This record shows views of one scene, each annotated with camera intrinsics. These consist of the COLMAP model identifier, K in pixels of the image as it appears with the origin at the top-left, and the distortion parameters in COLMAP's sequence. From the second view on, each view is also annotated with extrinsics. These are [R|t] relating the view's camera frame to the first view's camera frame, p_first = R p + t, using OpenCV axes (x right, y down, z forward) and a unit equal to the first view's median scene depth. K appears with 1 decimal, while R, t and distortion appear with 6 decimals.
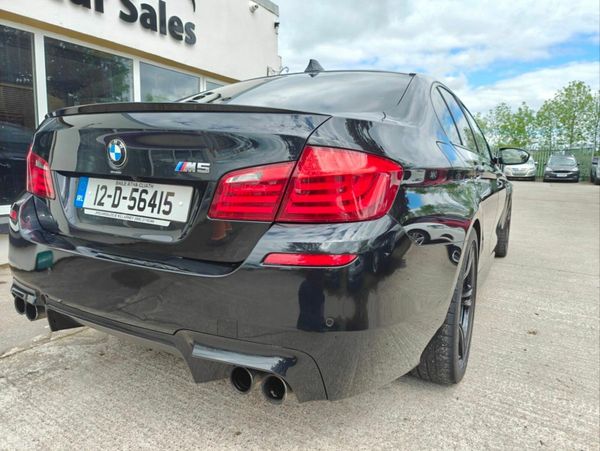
lens RADIAL K [[423.2, 0, 301.7], [0, 423.2, 222.1], [0, 0, 1]] dist [0.047765, -0.055195]
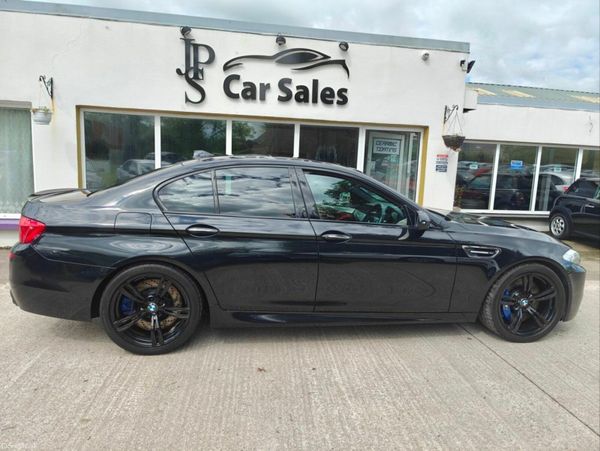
lens RADIAL K [[419.7, 0, 300.0], [0, 419.7, 225.5], [0, 0, 1]] dist [0.053673, -0.055969]
pose [[0.613298, 0.116110, -0.781271, 2.514613], [-0.132873, 0.990206, 0.042857, -0.354430], [0.778595, 0.077526, 0.622719, 0.527965]]
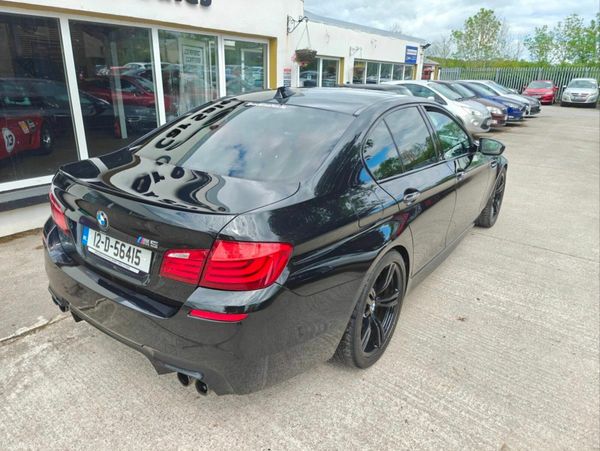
lens RADIAL K [[419.7, 0, 300.0], [0, 419.7, 225.5], [0, 0, 1]] dist [0.053673, -0.055969]
pose [[0.993625, 0.039085, -0.105741, 0.339117], [-0.017034, 0.979257, 0.201904, -0.399052], [0.111439, -0.198816, 0.973680, -0.280798]]
